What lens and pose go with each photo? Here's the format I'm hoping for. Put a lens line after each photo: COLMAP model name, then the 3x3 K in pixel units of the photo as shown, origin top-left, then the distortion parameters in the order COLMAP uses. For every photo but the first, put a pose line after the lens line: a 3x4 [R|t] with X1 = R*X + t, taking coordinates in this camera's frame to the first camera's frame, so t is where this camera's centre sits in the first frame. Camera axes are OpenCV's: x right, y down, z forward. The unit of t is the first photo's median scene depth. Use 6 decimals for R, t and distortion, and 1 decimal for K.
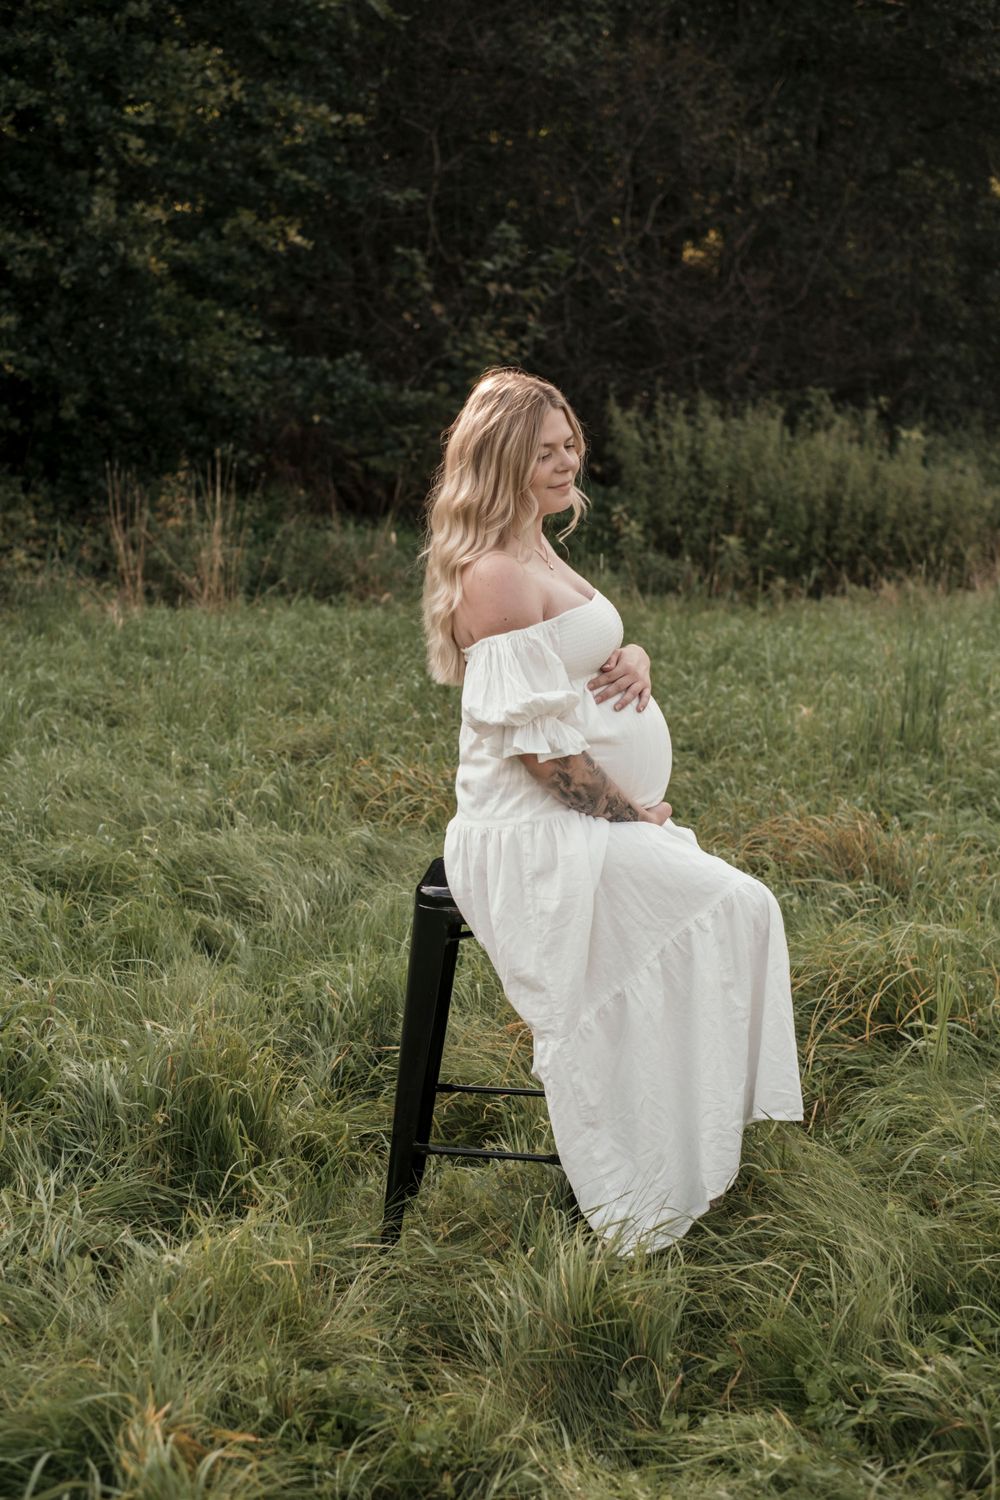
lens RADIAL K [[2550.6, 0, 506.2], [0, 2550.6, 749.1], [0, 0, 1]] dist [-0.031925, 0.000000]
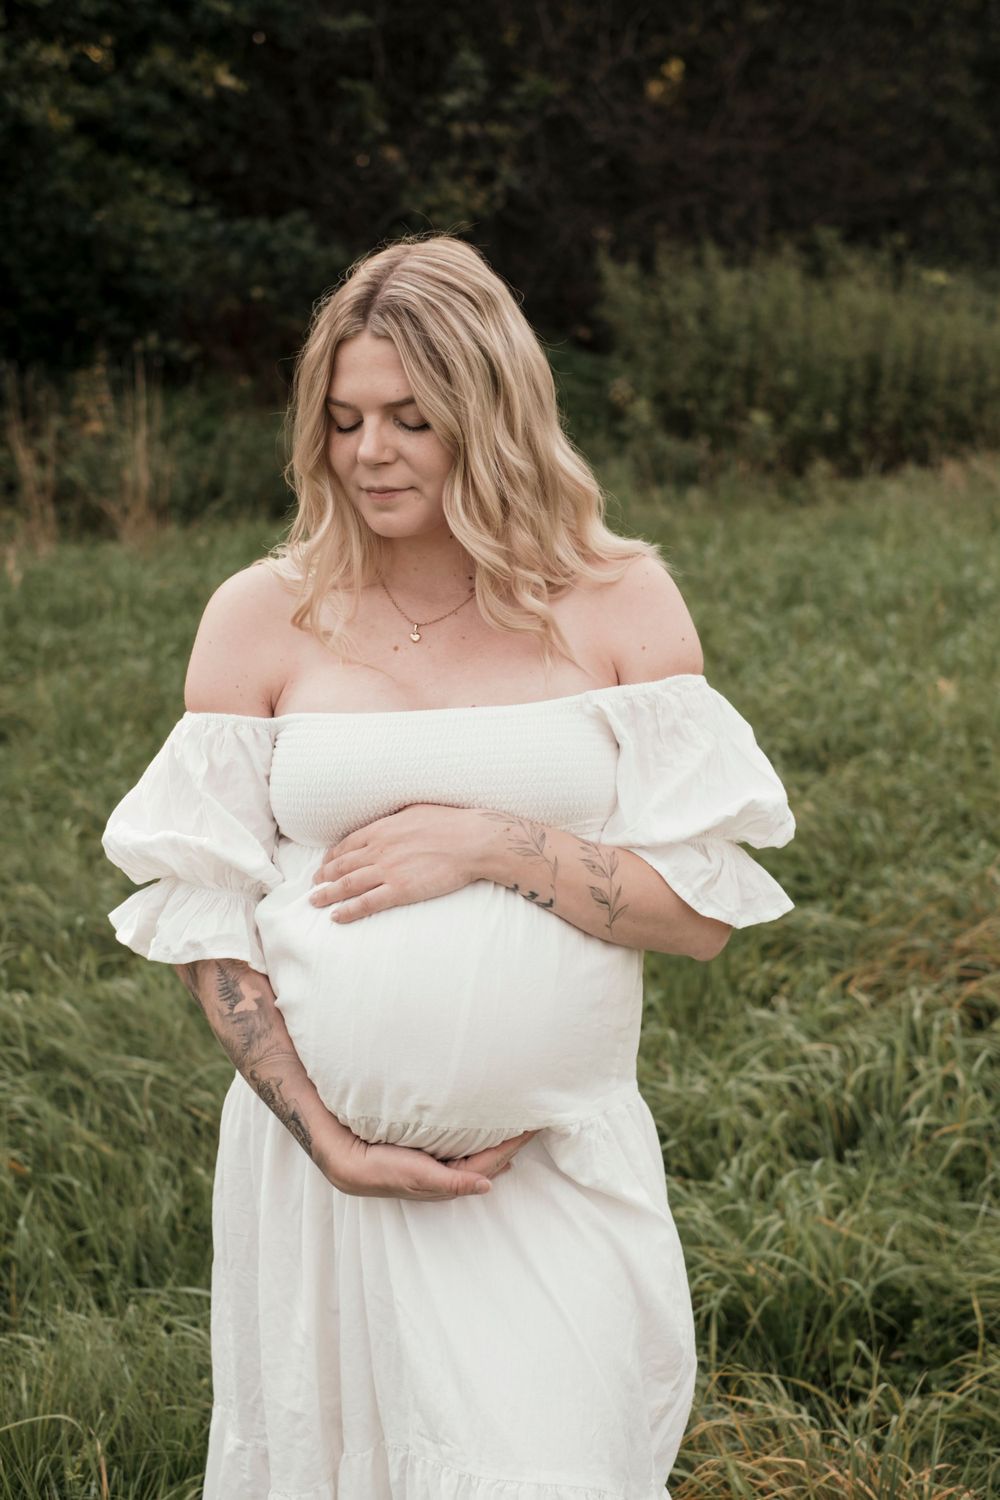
lens RADIAL K [[2550.6, 0, 493.9], [0, 2550.6, 751.9], [0, 0, 1]] dist [-0.031925, 0.000000]
pose [[0.998974, -0.044230, 0.009716, -0.014346], [0.043583, 0.997310, 0.058934, -0.030167], [-0.012297, -0.058450, 0.998215, 0.186955]]
